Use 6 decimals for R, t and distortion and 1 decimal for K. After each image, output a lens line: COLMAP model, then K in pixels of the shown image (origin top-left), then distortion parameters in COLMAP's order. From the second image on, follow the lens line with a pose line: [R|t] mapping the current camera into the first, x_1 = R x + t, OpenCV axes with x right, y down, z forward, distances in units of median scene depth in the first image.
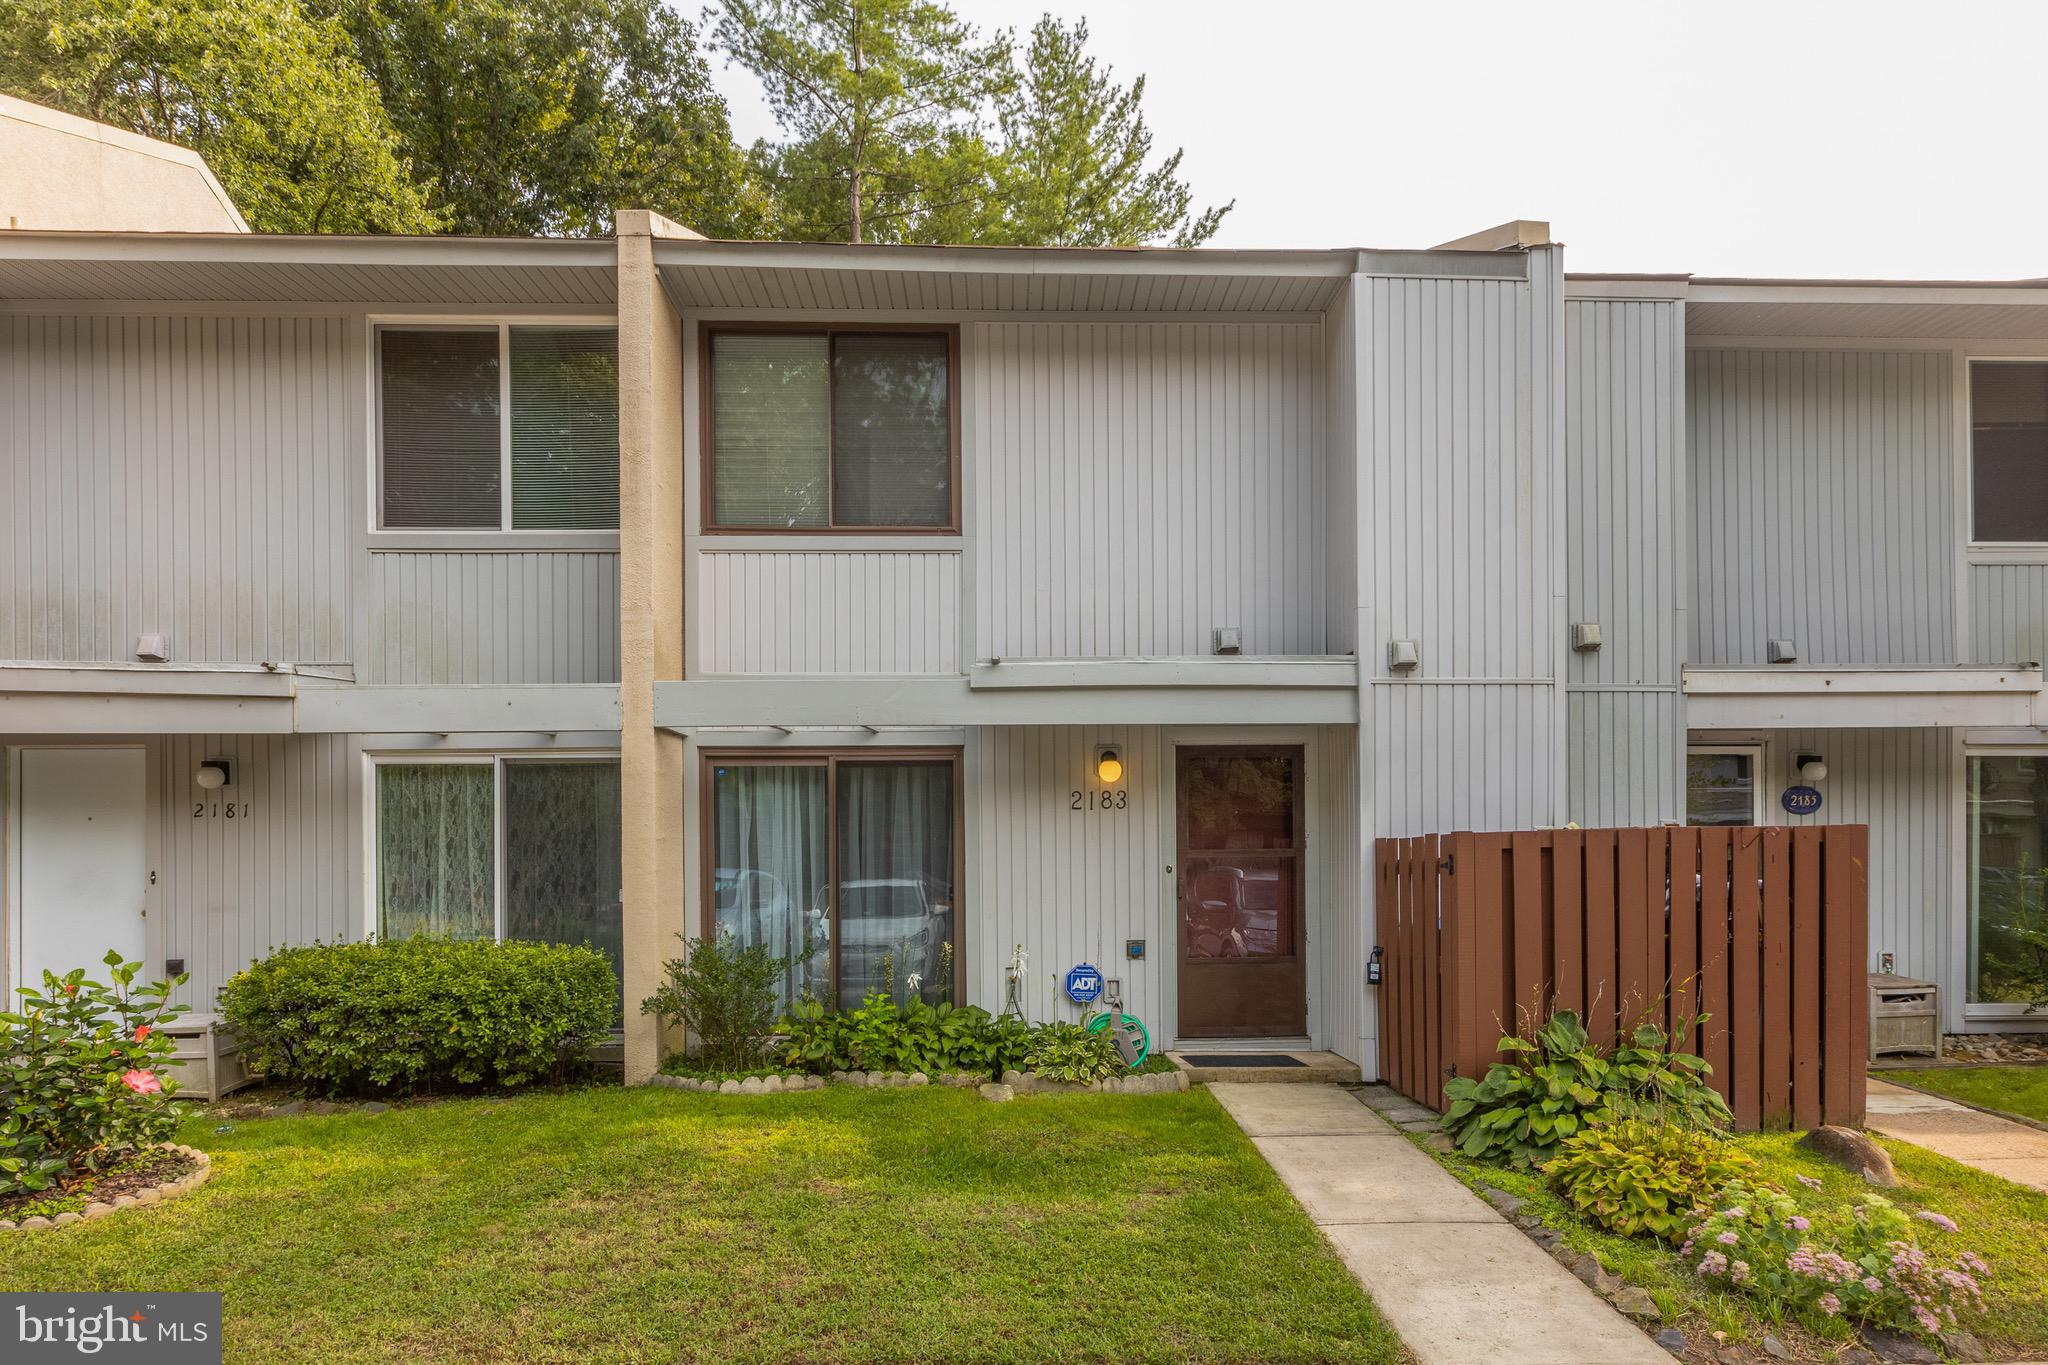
lens RADIAL K [[1139.1, 0, 1030.6], [0, 1139.1, 838.1], [0, 0, 1]] dist [-0.002418, 0.001925]
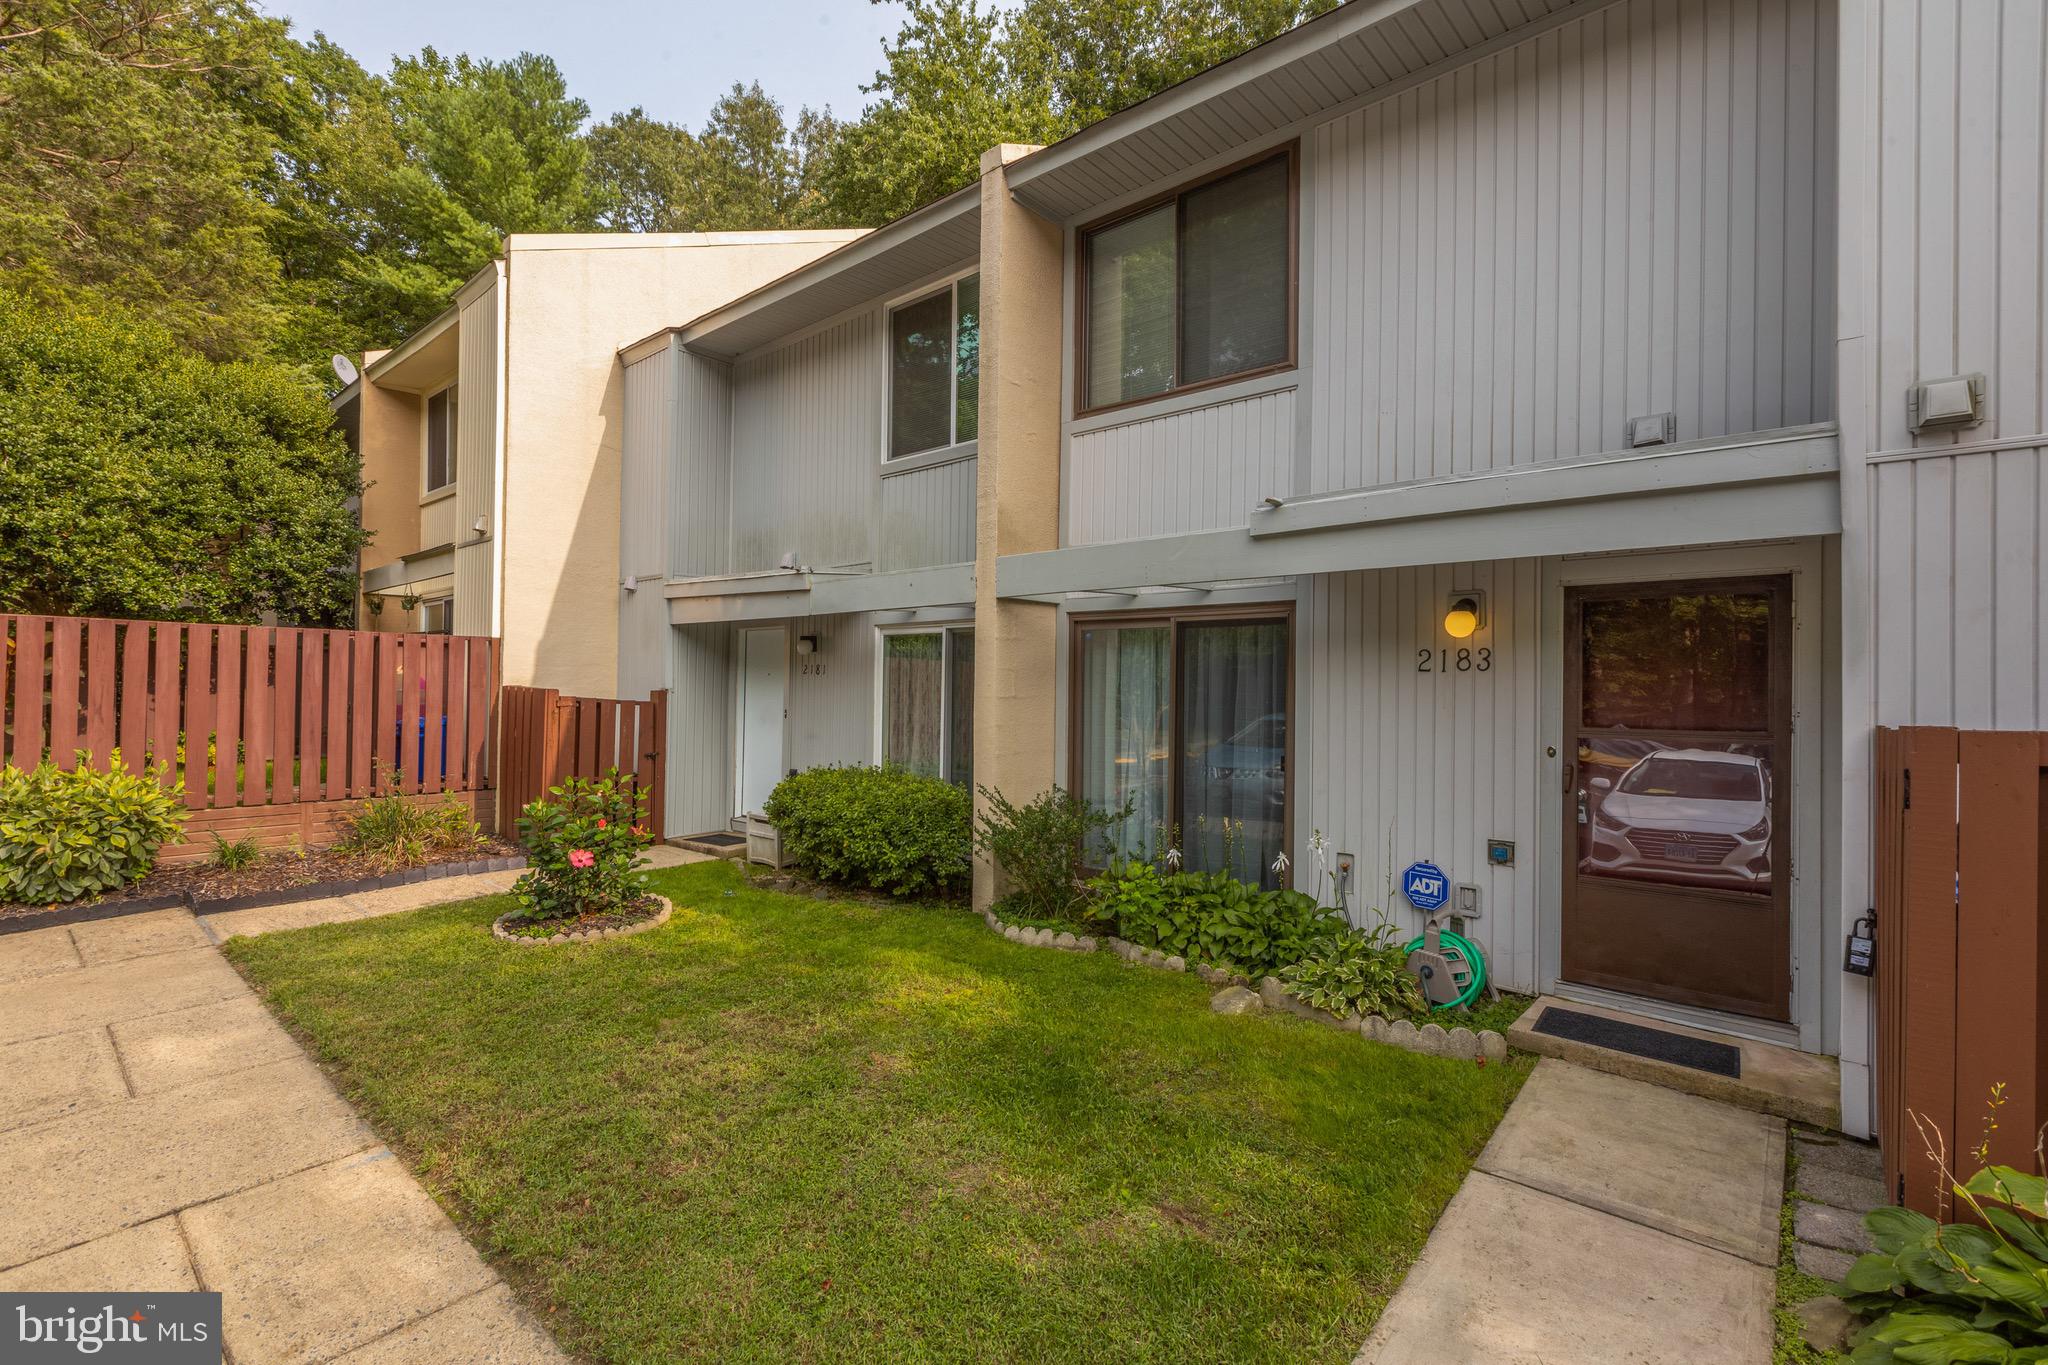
lens RADIAL K [[909.0, 0, 1029.6], [0, 909.0, 672.0], [0, 0, 1]] dist [0.000196, 0.000274]
pose [[0.729734, 0.005513, -0.683709, 0.288177], [-0.011012, 0.999933, -0.003691, -0.019701], [0.683643, 0.010222, 0.729745, 0.337965]]
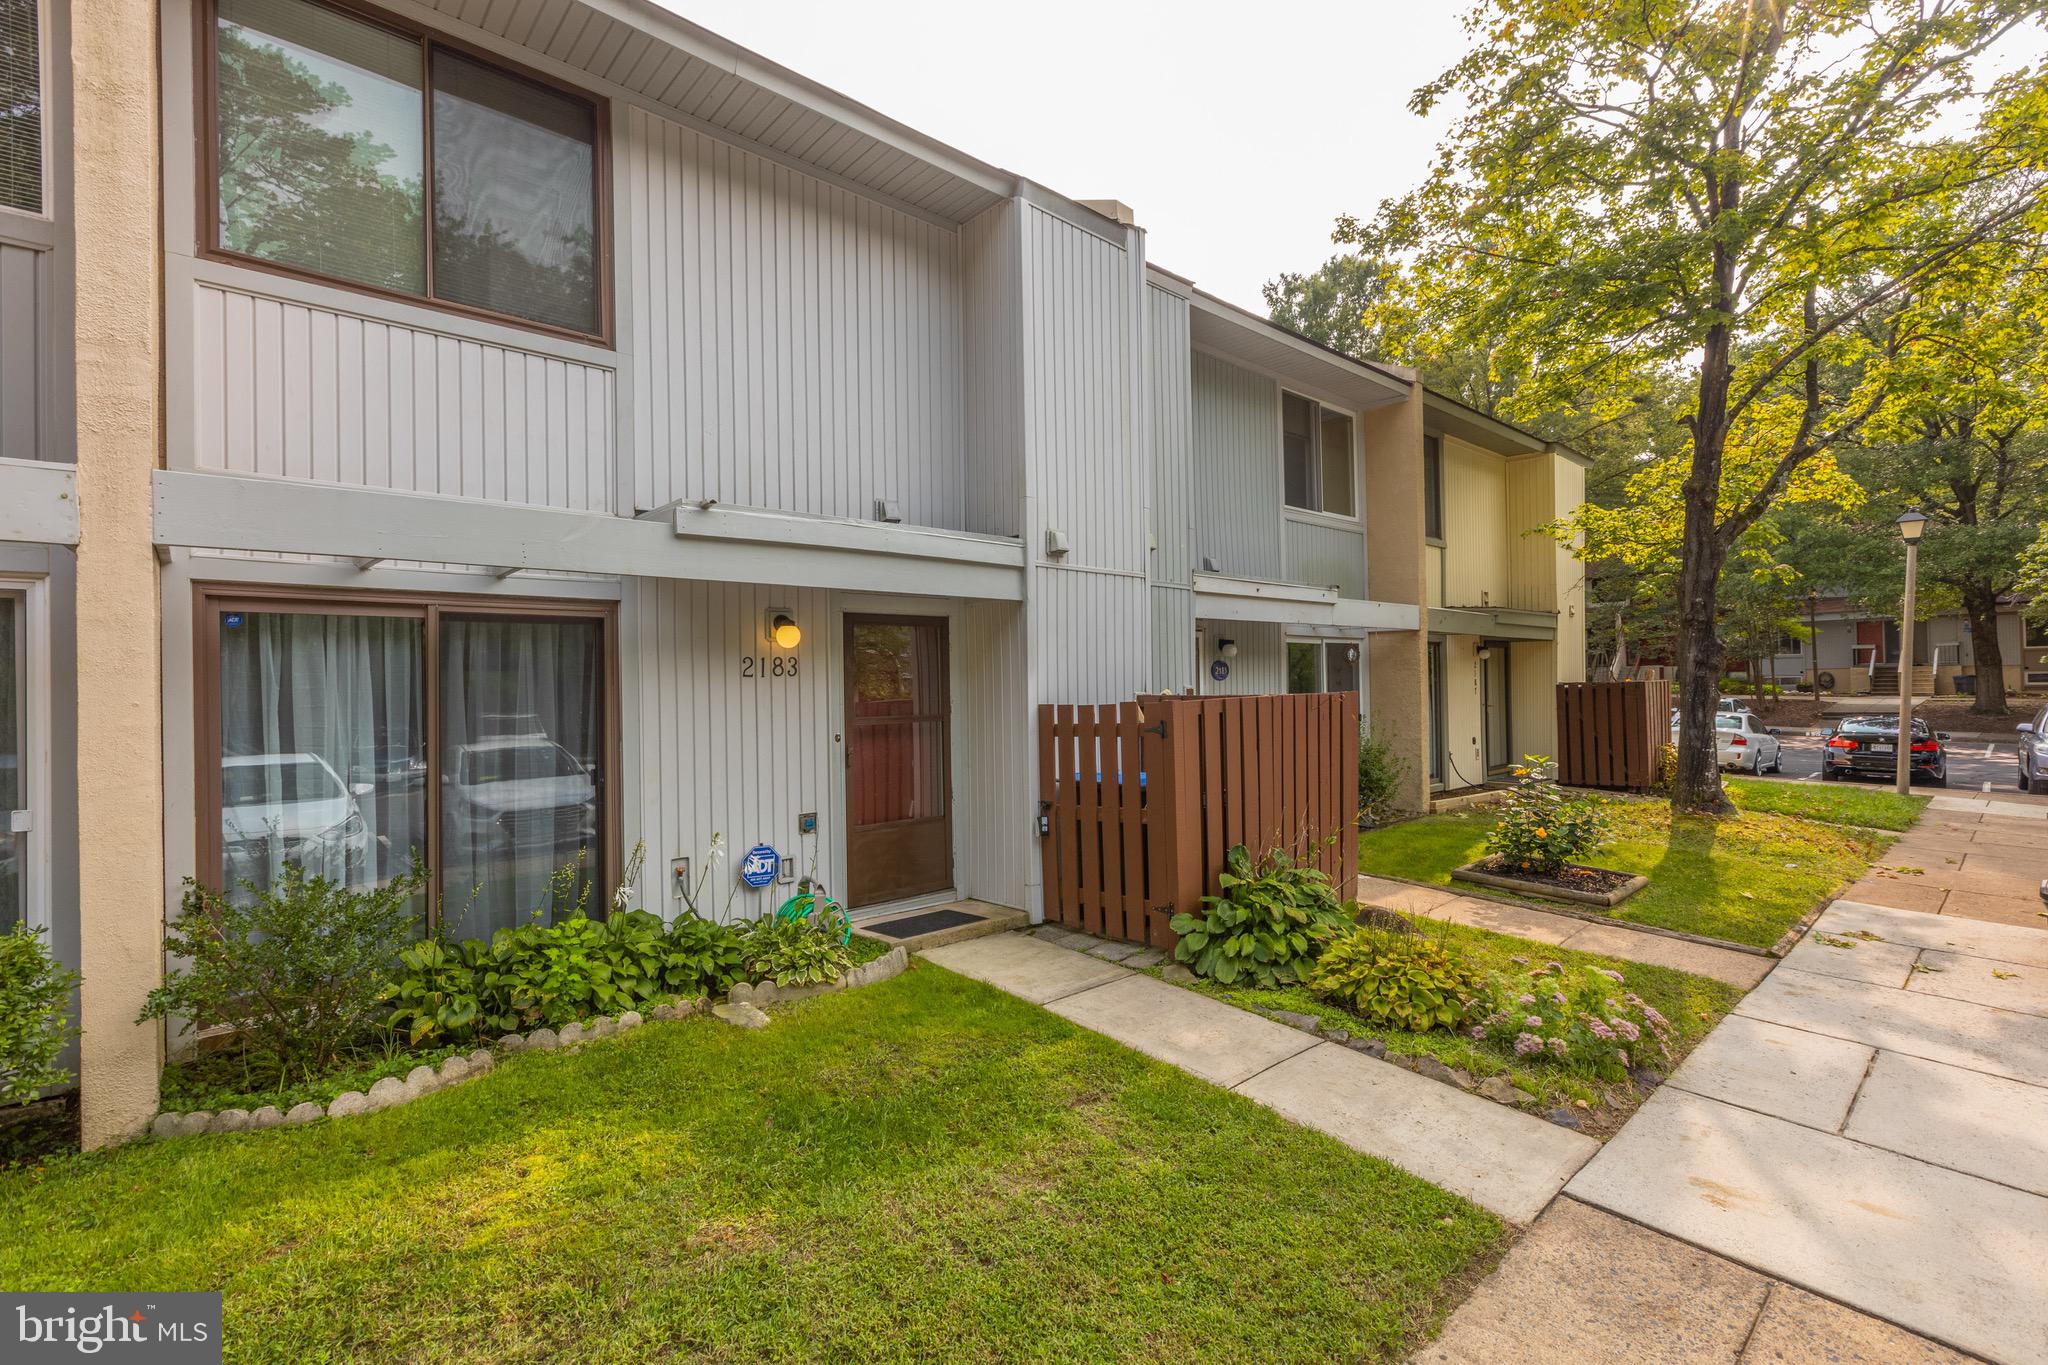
lens RADIAL K [[909.0, 0, 1029.5], [0, 909.0, 671.2], [0, 0, 1]] dist [0.000196, 0.000274]
pose [[0.768624, 0.005638, 0.639676, -0.260775], [0.005632, 0.999863, -0.015579, -0.017389], [-0.639676, 0.015577, 0.768487, 0.300947]]
